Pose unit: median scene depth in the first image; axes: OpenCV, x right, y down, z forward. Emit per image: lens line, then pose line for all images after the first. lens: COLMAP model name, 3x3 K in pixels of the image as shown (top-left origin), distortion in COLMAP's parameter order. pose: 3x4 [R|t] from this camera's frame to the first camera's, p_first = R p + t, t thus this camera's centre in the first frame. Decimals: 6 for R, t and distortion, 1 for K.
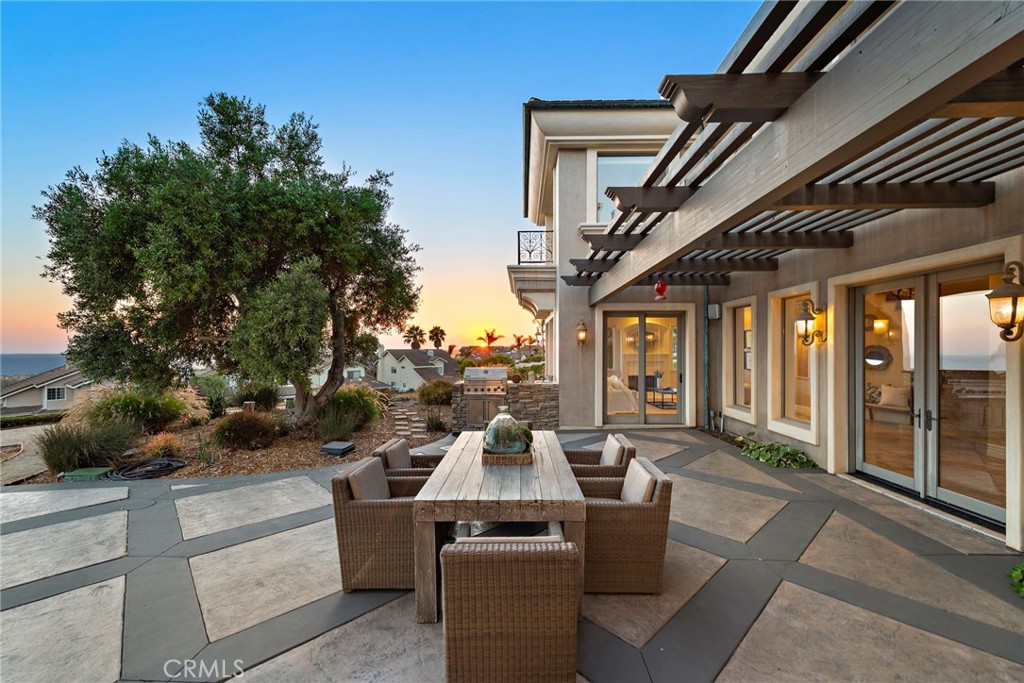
lens RADIAL K [[406.0, 0, 518.4], [0, 406.0, 345.2], [0, 0, 1]] dist [0.001865, 0.000399]
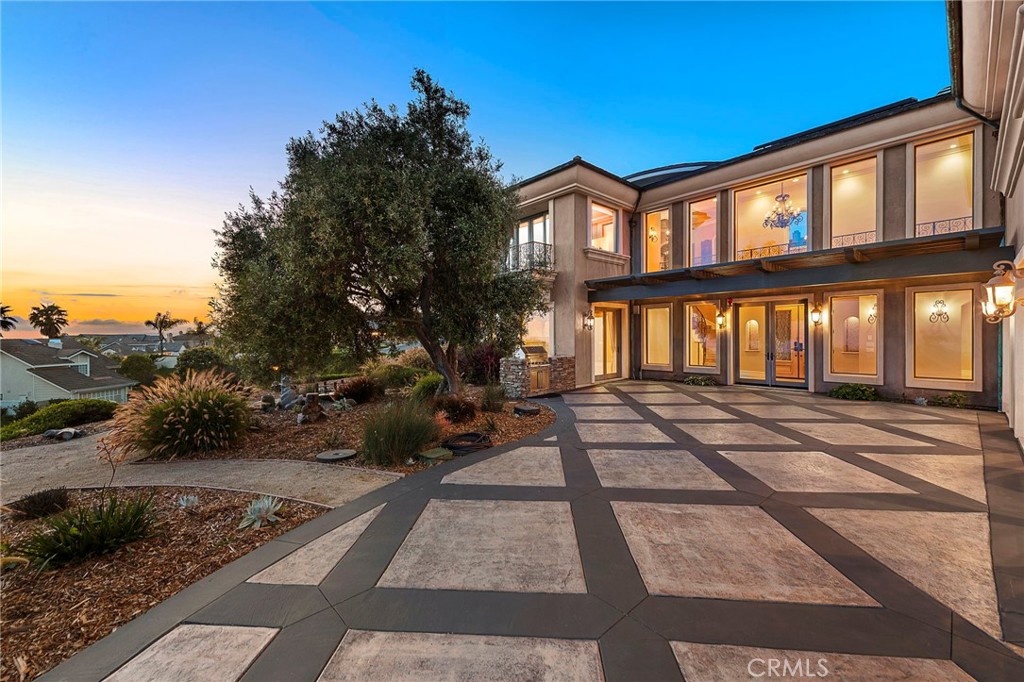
lens RADIAL K [[406.0, 0, 513.2], [0, 406.0, 337.8], [0, 0, 1]] dist [0.001865, 0.000399]
pose [[0.738608, -0.014866, 0.673971, -0.831064], [0.004364, 0.999841, 0.017271, 0.003124], [-0.674121, -0.009816, 0.738556, 0.068585]]
